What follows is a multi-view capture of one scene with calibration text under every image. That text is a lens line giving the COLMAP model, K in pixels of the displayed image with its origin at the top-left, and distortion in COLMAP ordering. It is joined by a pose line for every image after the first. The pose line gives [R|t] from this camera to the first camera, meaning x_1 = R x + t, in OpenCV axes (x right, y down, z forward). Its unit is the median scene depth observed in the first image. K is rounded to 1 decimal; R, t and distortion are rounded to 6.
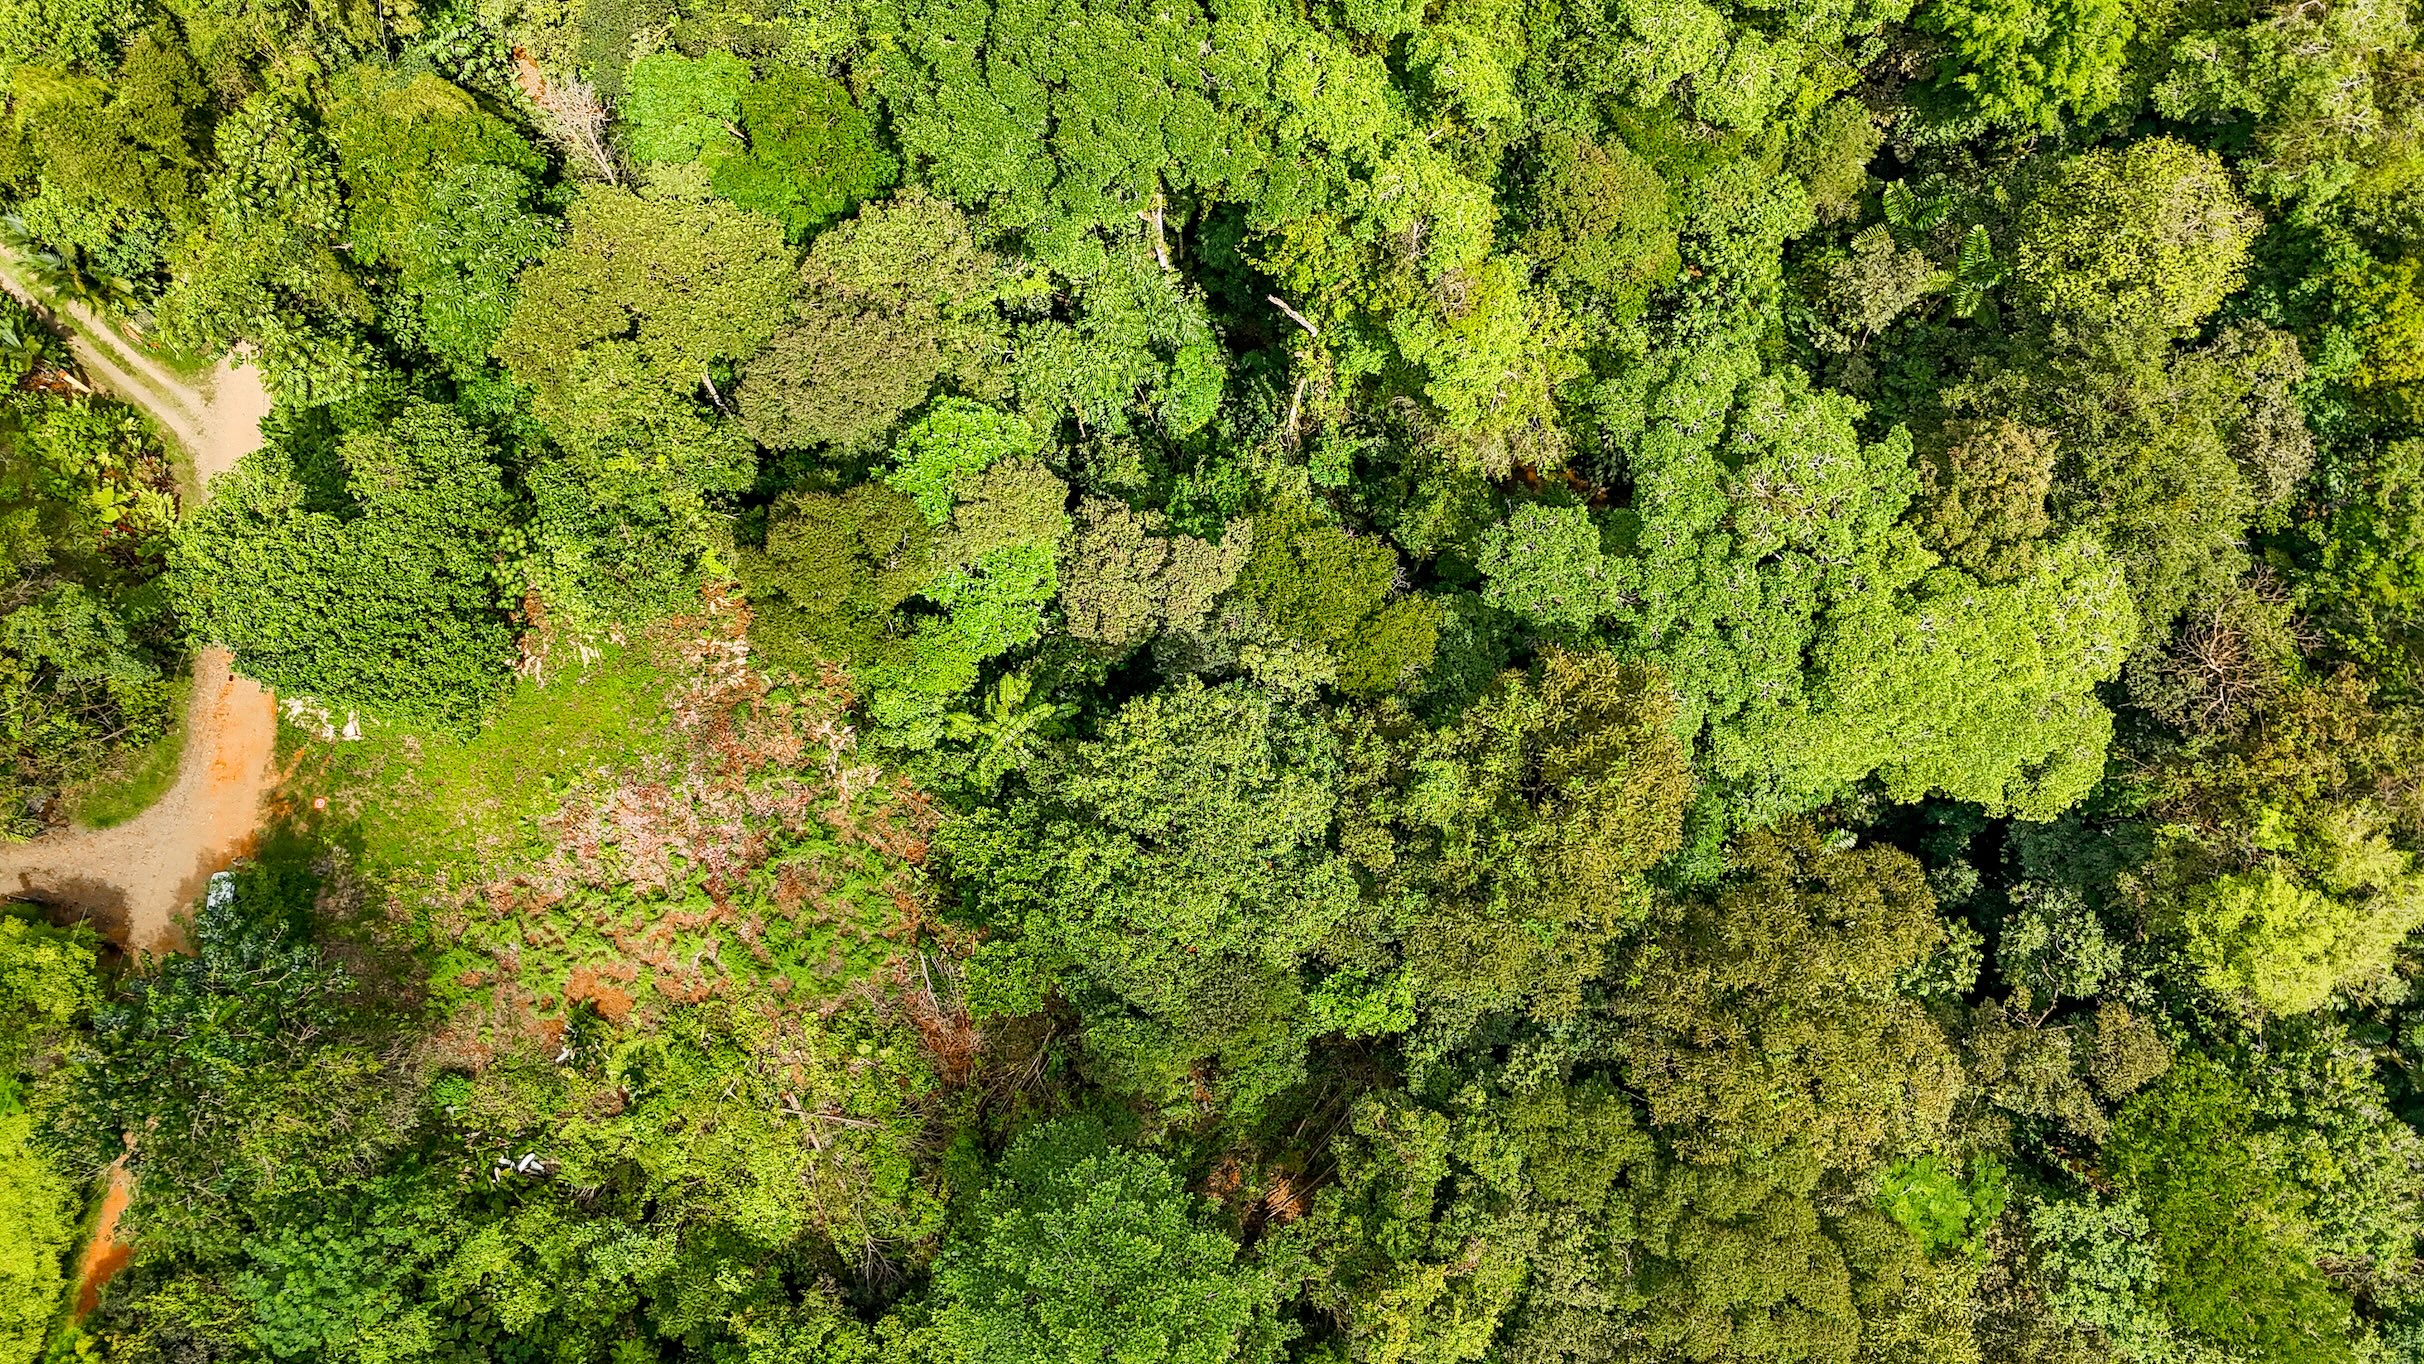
lens RADIAL K [[1819.9, 0, 1212.0], [0, 1819.9, 682.0], [0, 0, 1]] dist [0.100996, -0.088088]
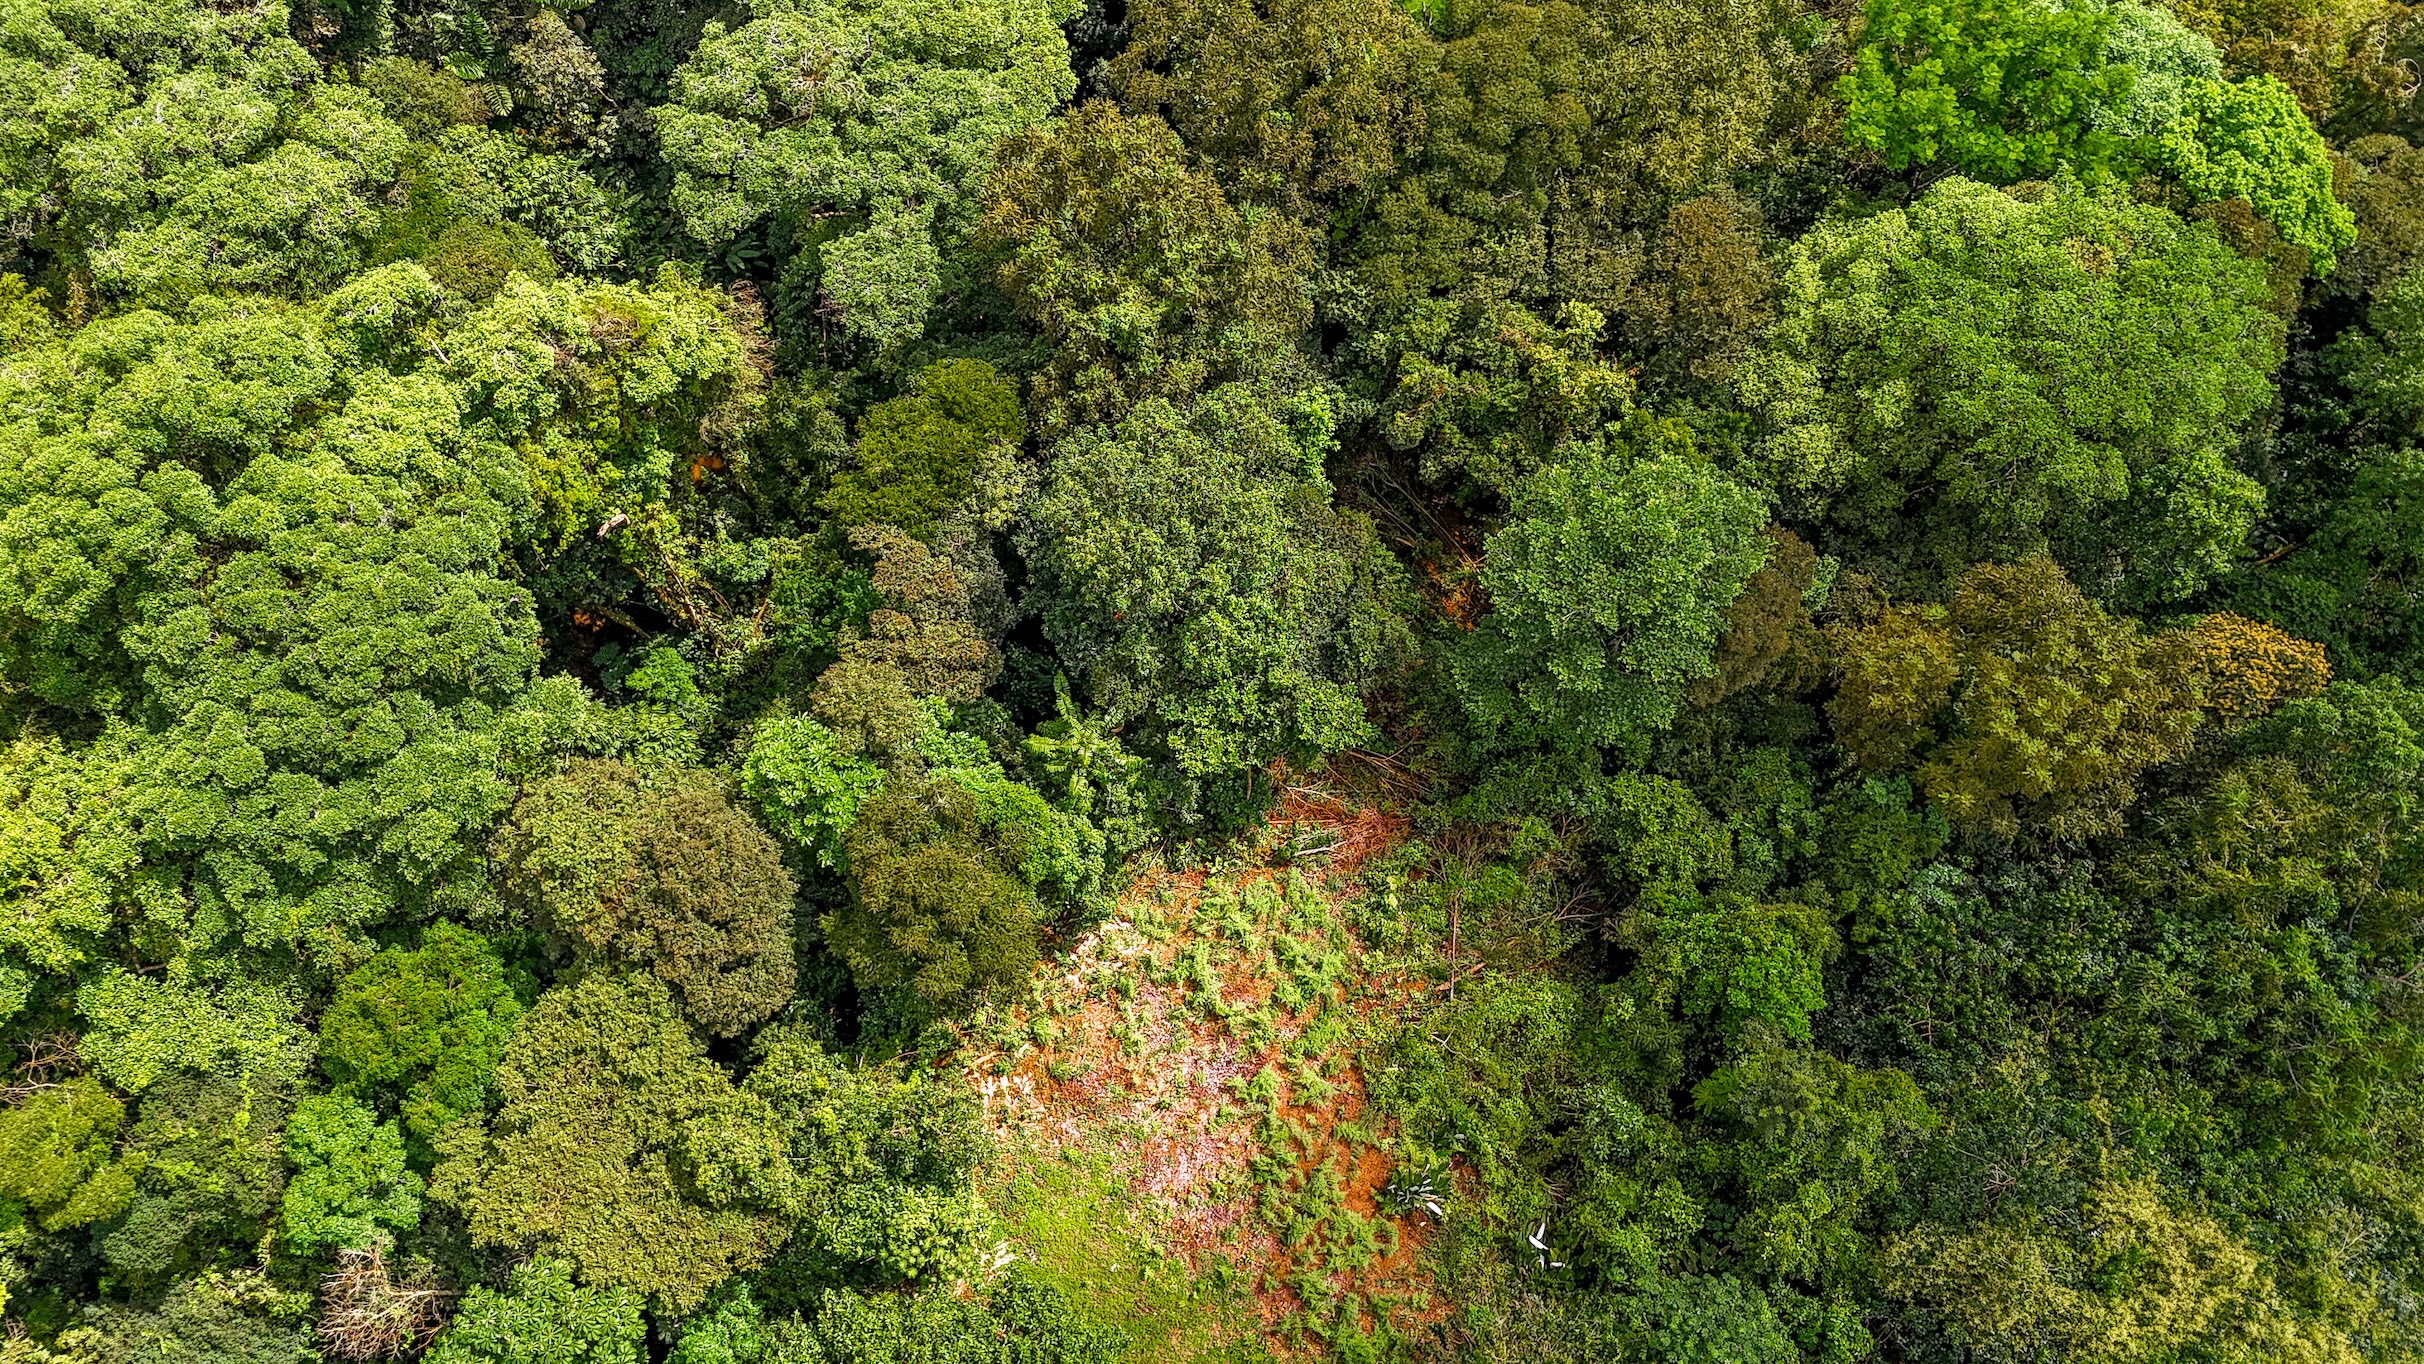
lens RADIAL K [[1784.3, 0, 1212.0], [0, 1784.3, 682.0], [0, 0, 1]] dist [0.033938, -0.000222]
pose [[-0.080738, -0.958848, 0.272198, -0.330896], [0.967355, -0.009564, 0.253243, -0.142794], [-0.240219, 0.283758, 0.928319, 0.080647]]
